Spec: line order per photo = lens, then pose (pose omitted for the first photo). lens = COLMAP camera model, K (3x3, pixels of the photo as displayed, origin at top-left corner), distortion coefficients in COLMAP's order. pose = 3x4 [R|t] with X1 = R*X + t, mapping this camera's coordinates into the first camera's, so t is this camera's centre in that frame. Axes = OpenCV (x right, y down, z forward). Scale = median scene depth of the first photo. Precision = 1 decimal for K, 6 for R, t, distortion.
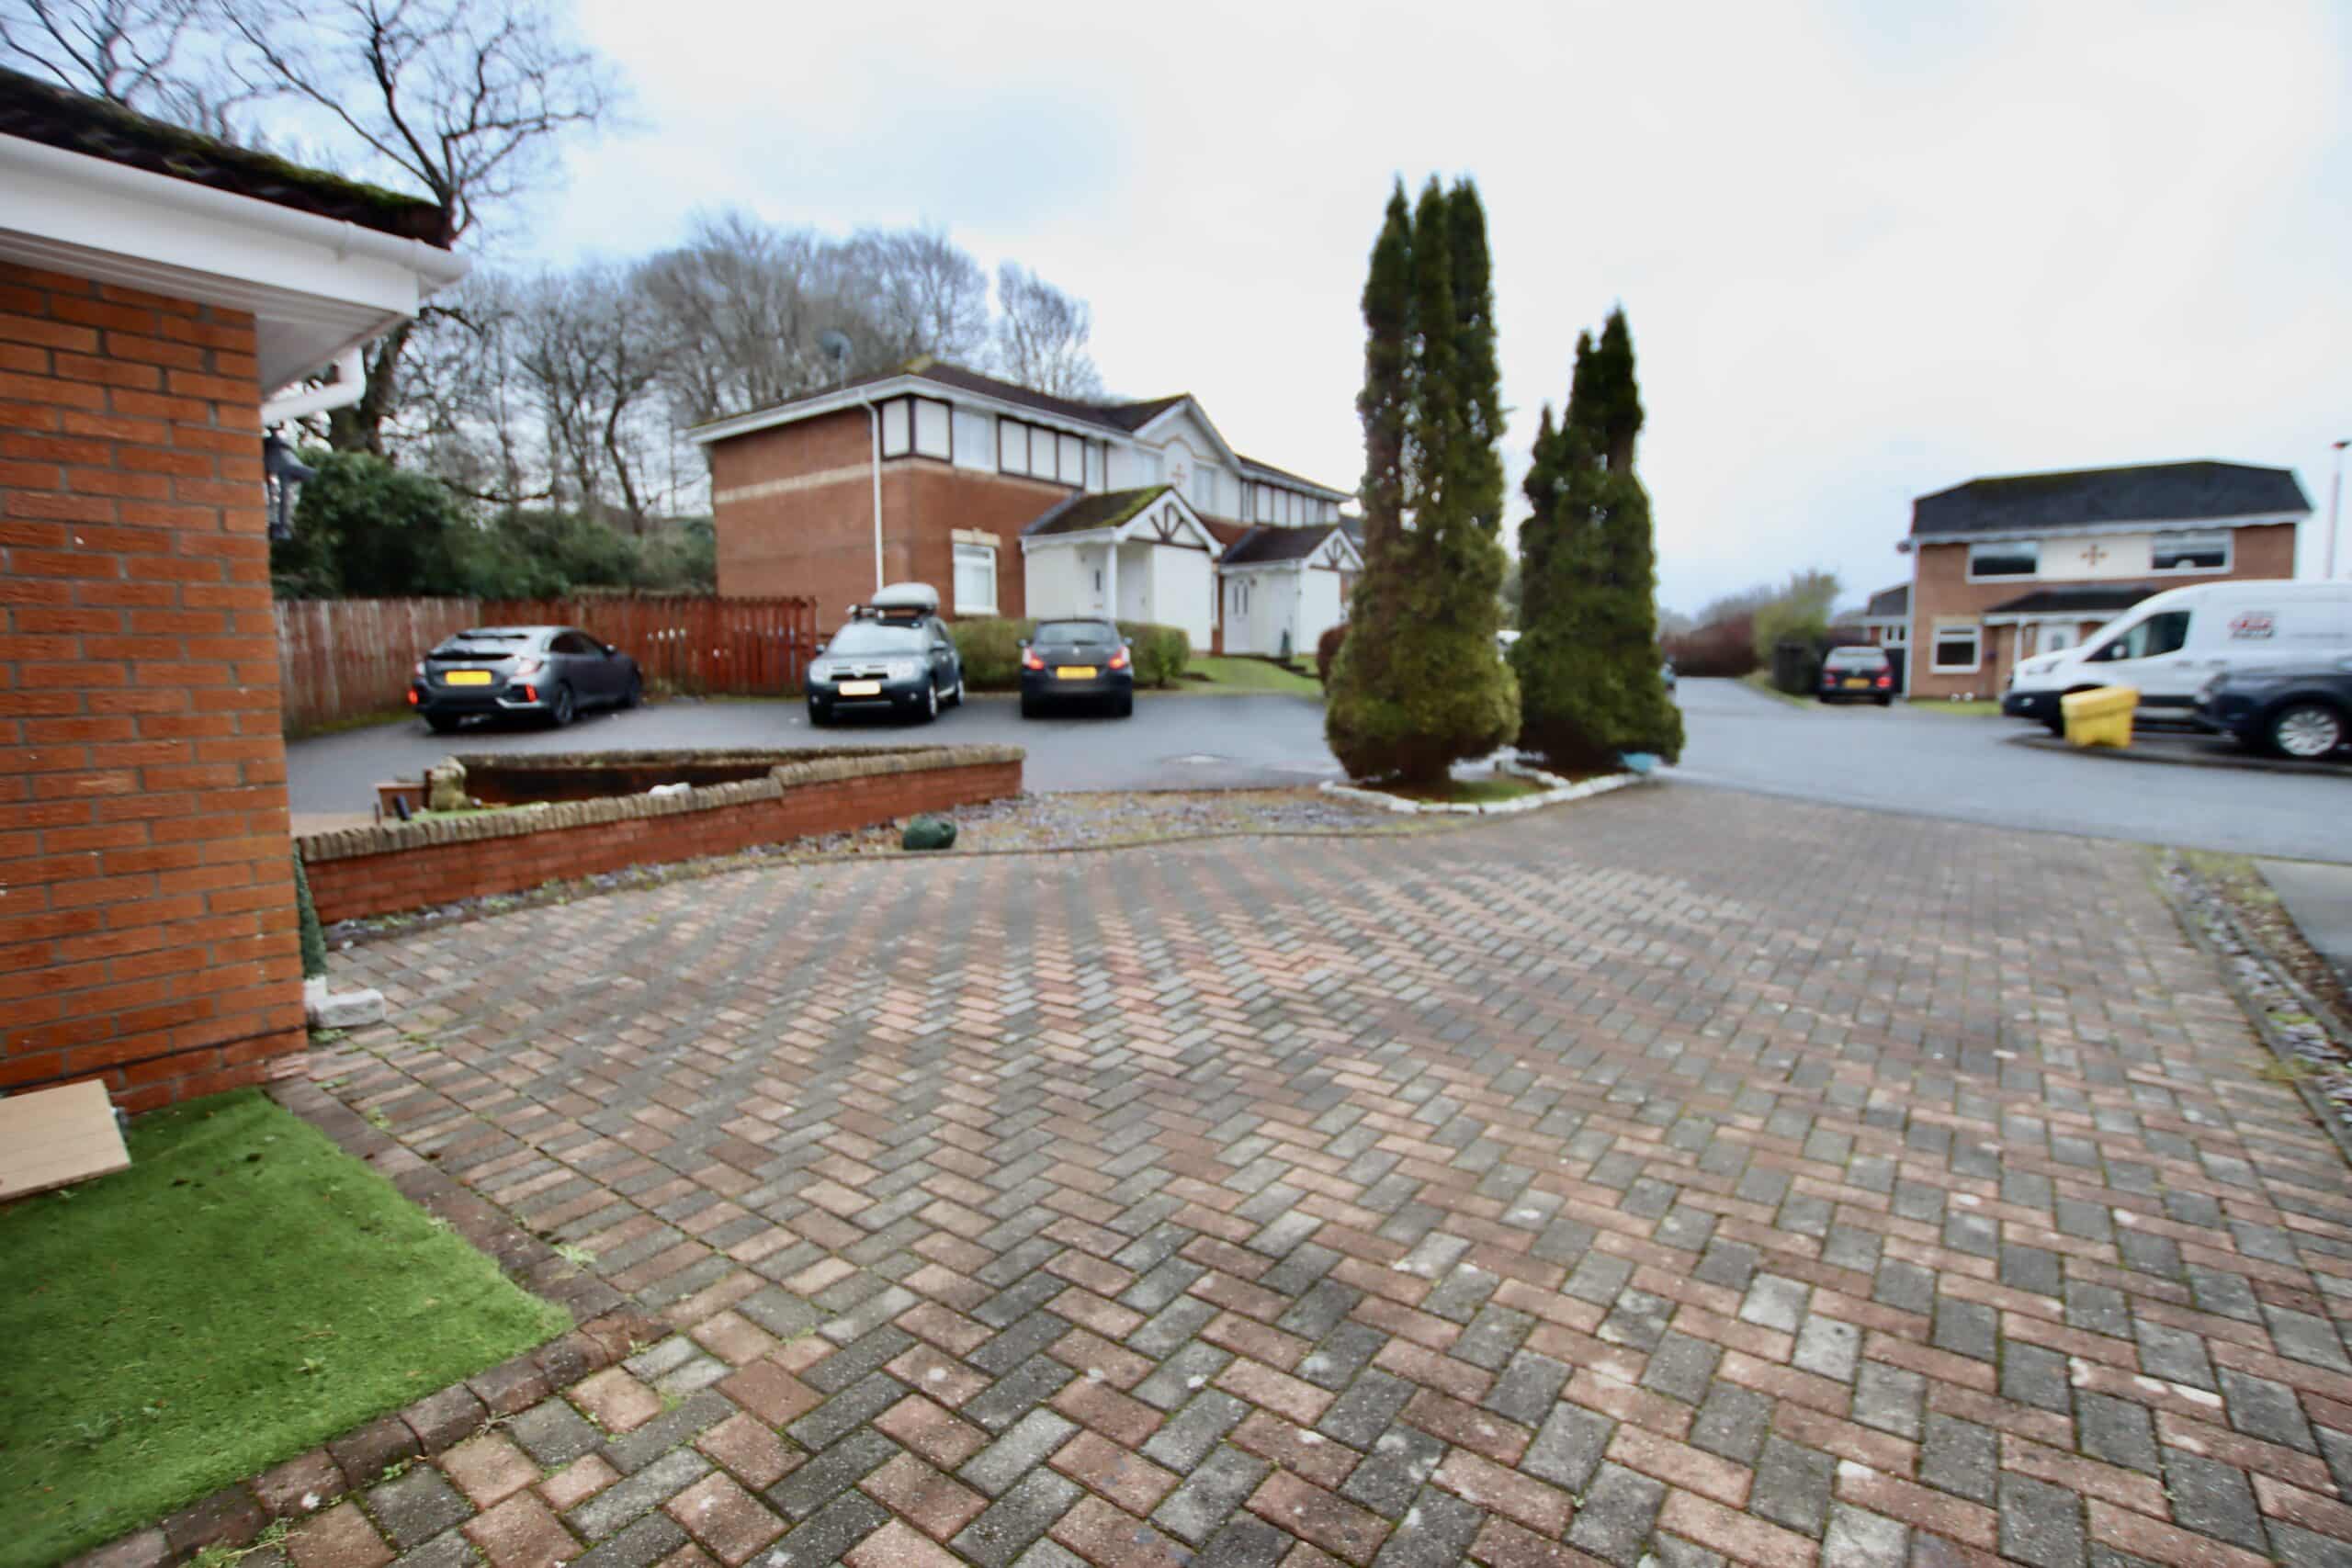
lens RADIAL K [[1085.5, 0, 1172.9], [0, 1085.5, 786.5], [0, 0, 1]] dist [-0.019972, -0.000173]
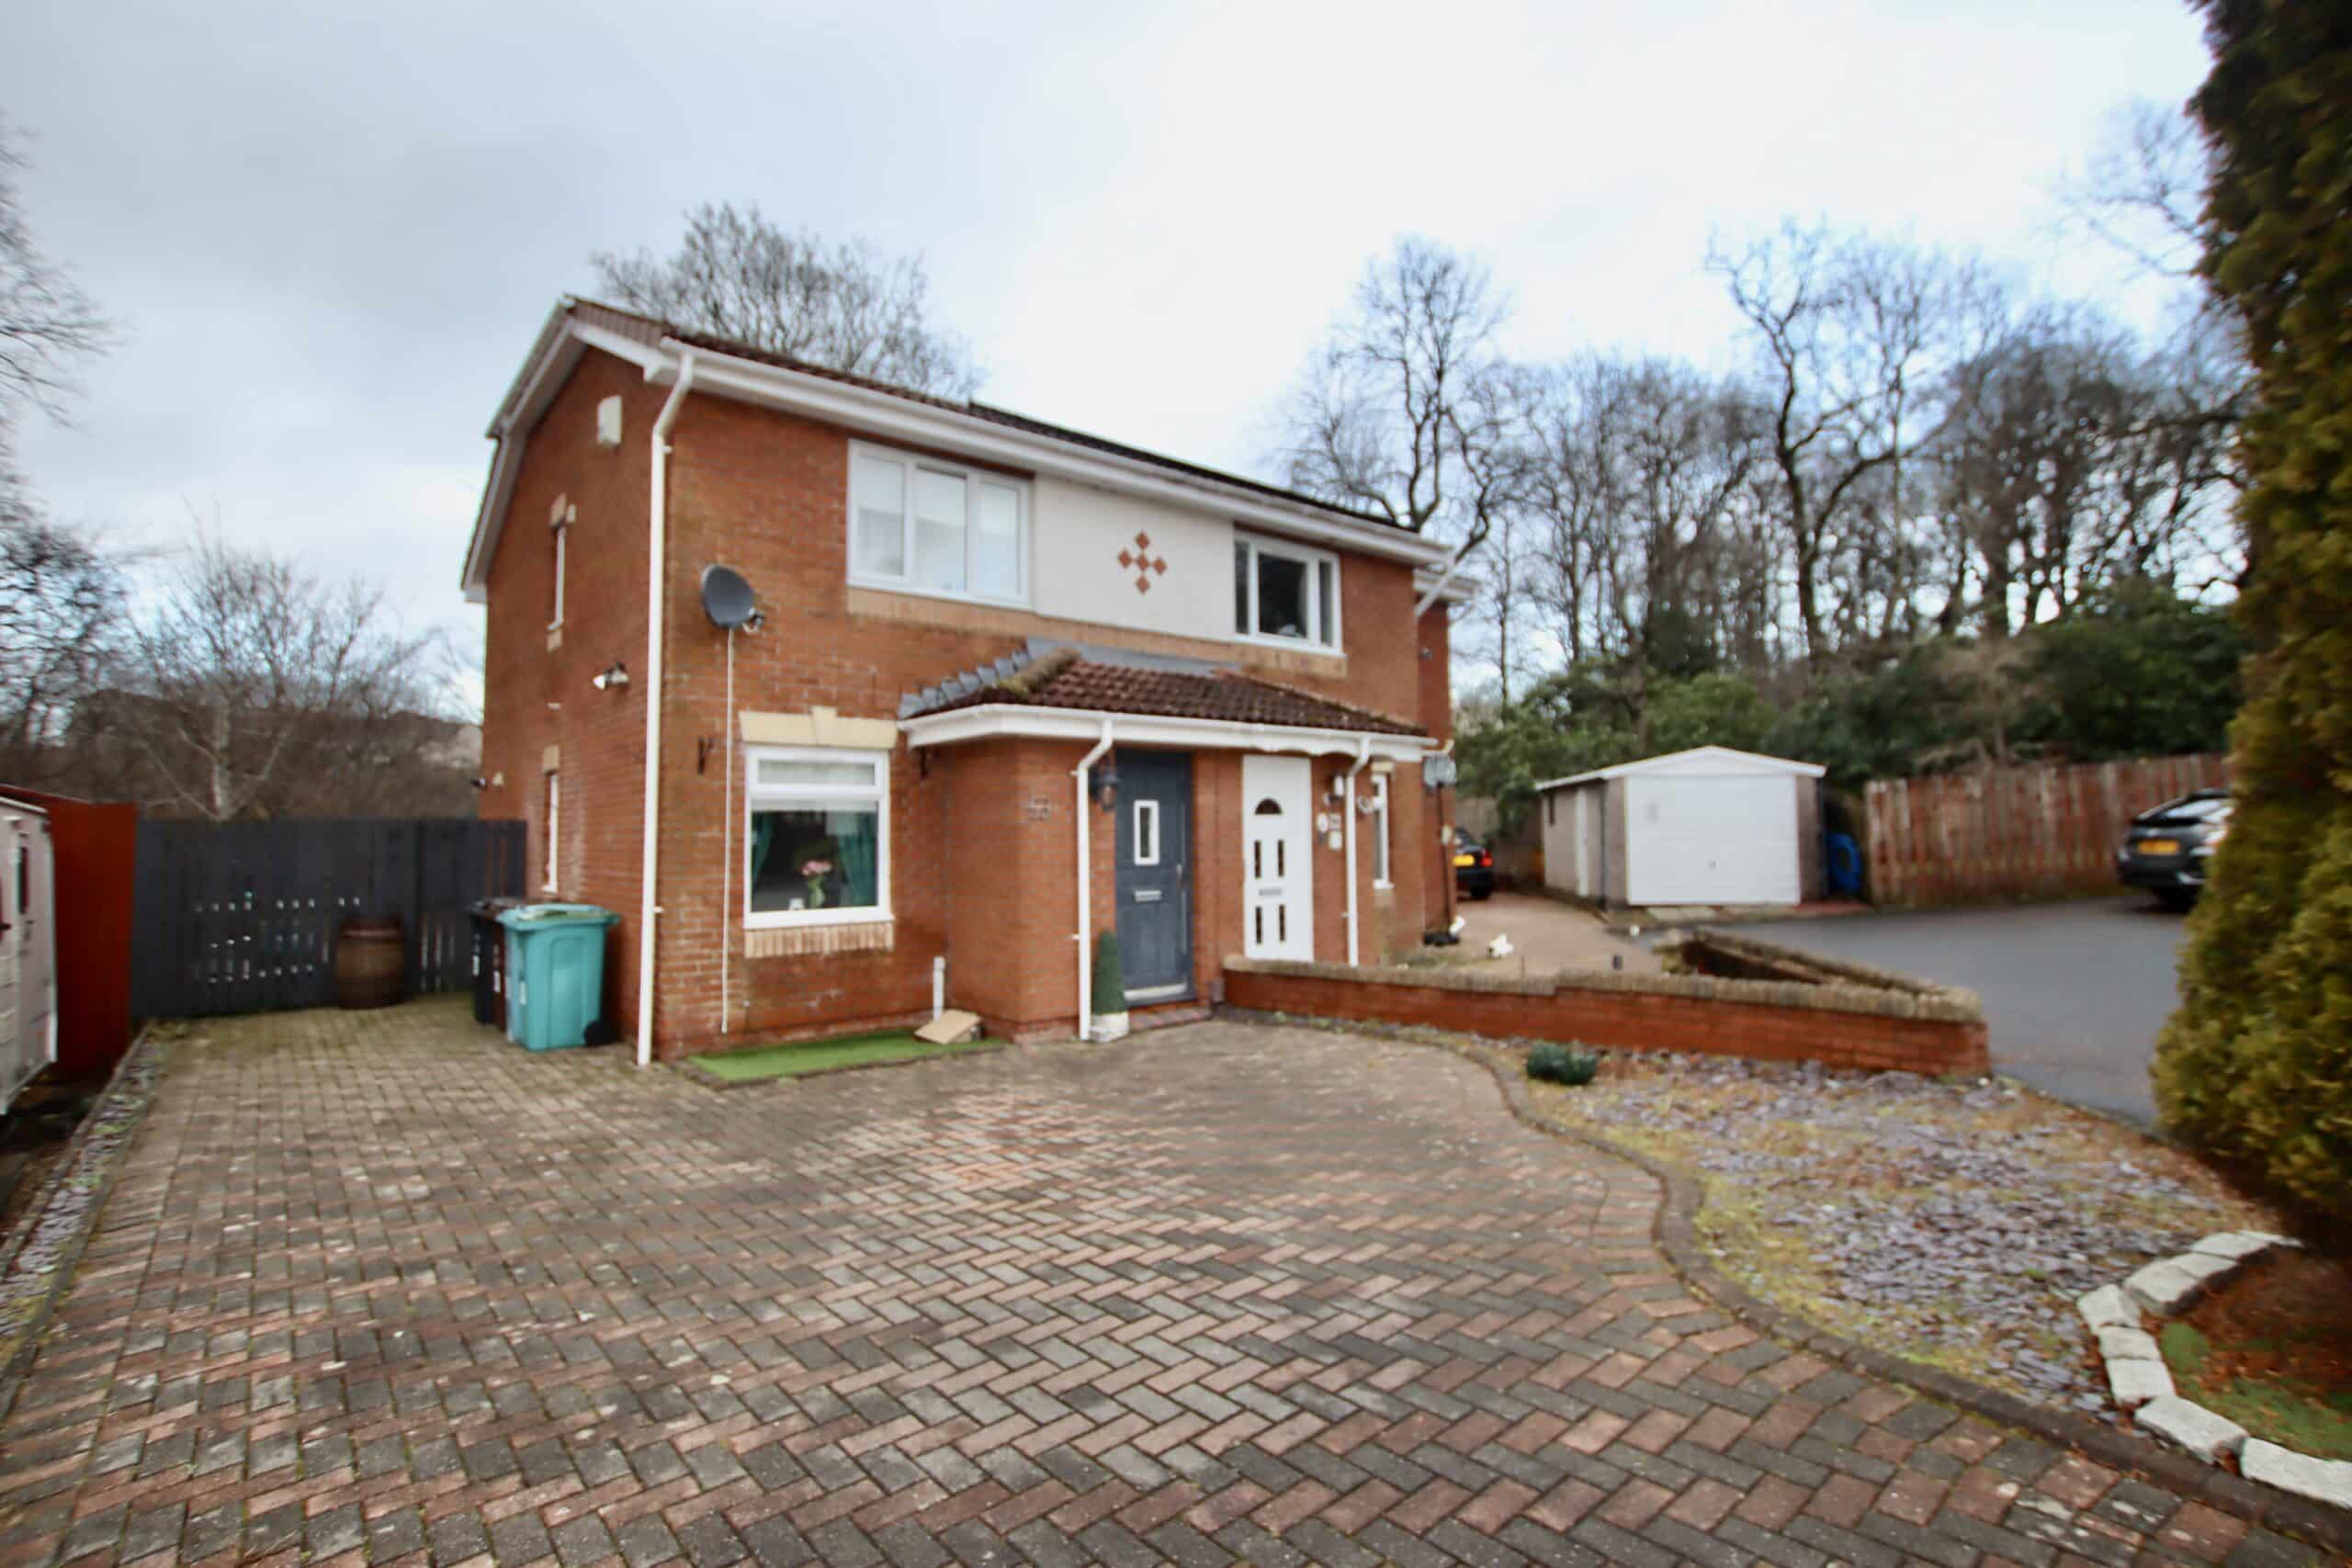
lens RADIAL K [[1085.5, 0, 1171.0], [0, 1085.5, 777.7], [0, 0, 1]] dist [-0.019972, -0.000173]
pose [[-0.220845, -0.042939, -0.974363, 1.493124], [-0.087163, 0.995902, -0.024132, -0.290090], [0.971406, 0.079599, -0.223682, 1.816978]]
